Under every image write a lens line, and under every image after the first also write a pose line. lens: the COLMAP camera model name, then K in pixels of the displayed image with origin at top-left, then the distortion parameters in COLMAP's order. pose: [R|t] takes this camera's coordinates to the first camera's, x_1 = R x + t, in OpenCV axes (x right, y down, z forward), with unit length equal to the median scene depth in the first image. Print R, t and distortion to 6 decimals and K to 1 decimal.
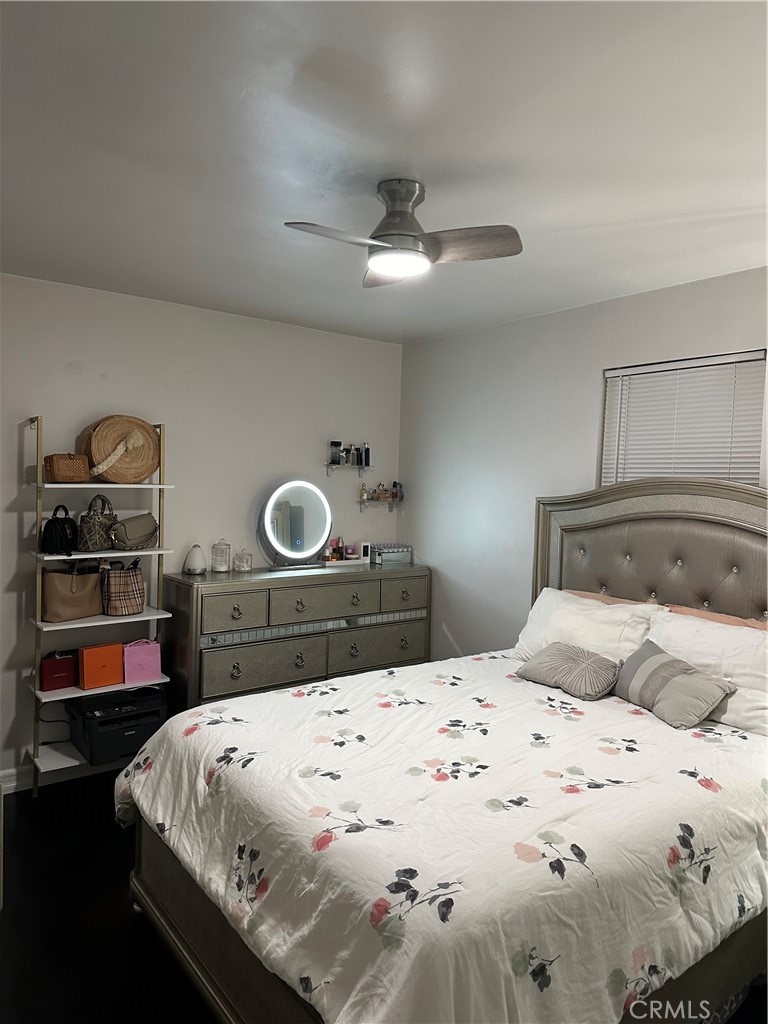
lens RADIAL K [[714.6, 0, 384.0], [0, 714.6, 507.5], [0, 0, 1]] dist [0.098207, -0.132363]
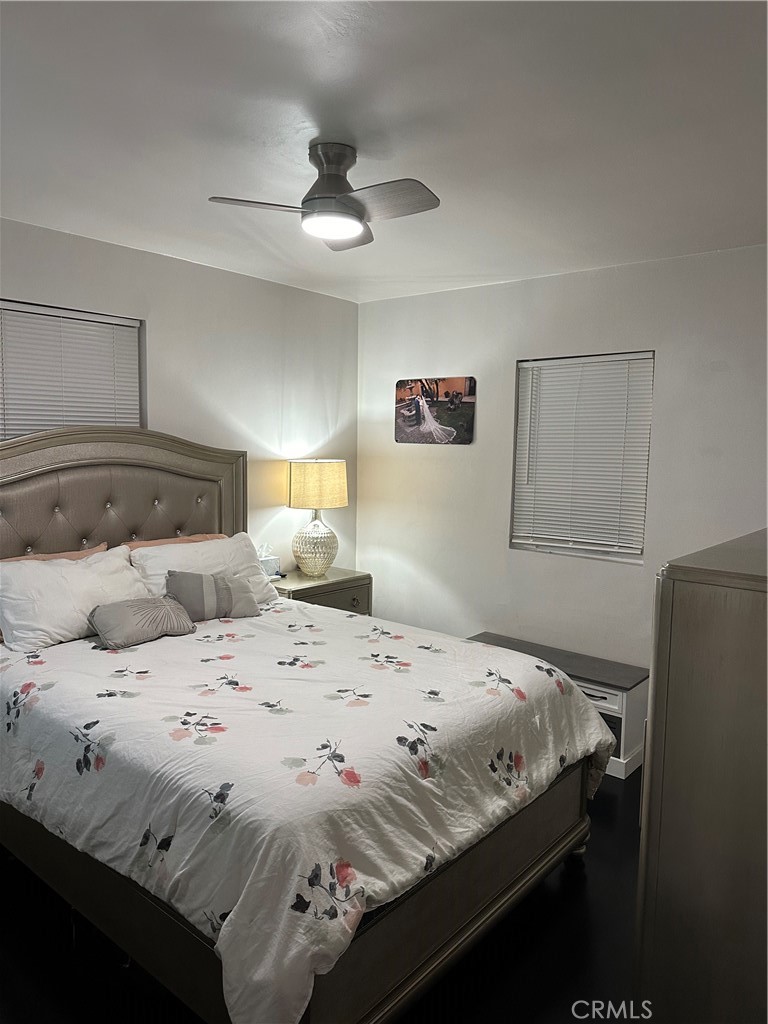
lens RADIAL K [[714.6, 0, 384.0], [0, 714.6, 507.5], [0, 0, 1]] dist [0.098207, -0.132363]
pose [[-0.223893, -0.123613, 0.966743, -0.995982], [0.026751, 0.990771, 0.132881, -0.073154], [-0.974246, 0.055613, -0.218520, 1.144582]]
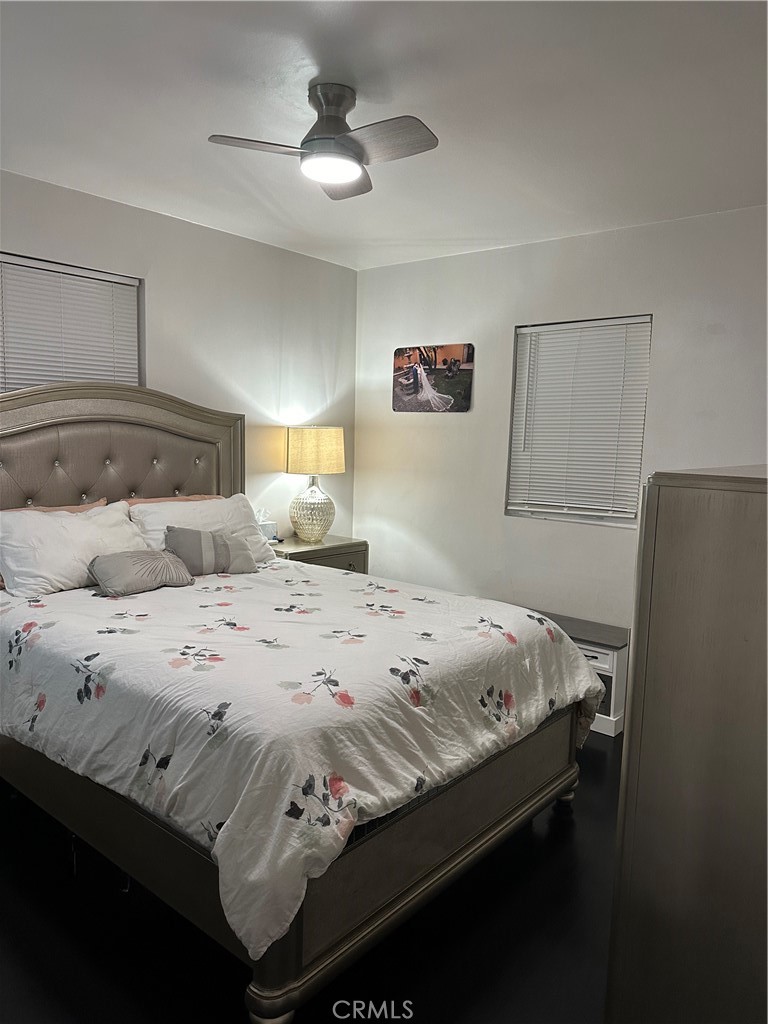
lens RADIAL K [[713.8, 0, 380.7], [0, 713.8, 518.5], [0, 0, 1]] dist [0.118260, -0.186307]
pose [[-0.220715, -0.149208, 0.963858, -1.021316], [0.016987, 0.987491, 0.156756, -0.006237], [-0.975191, 0.050972, -0.215419, 1.148335]]
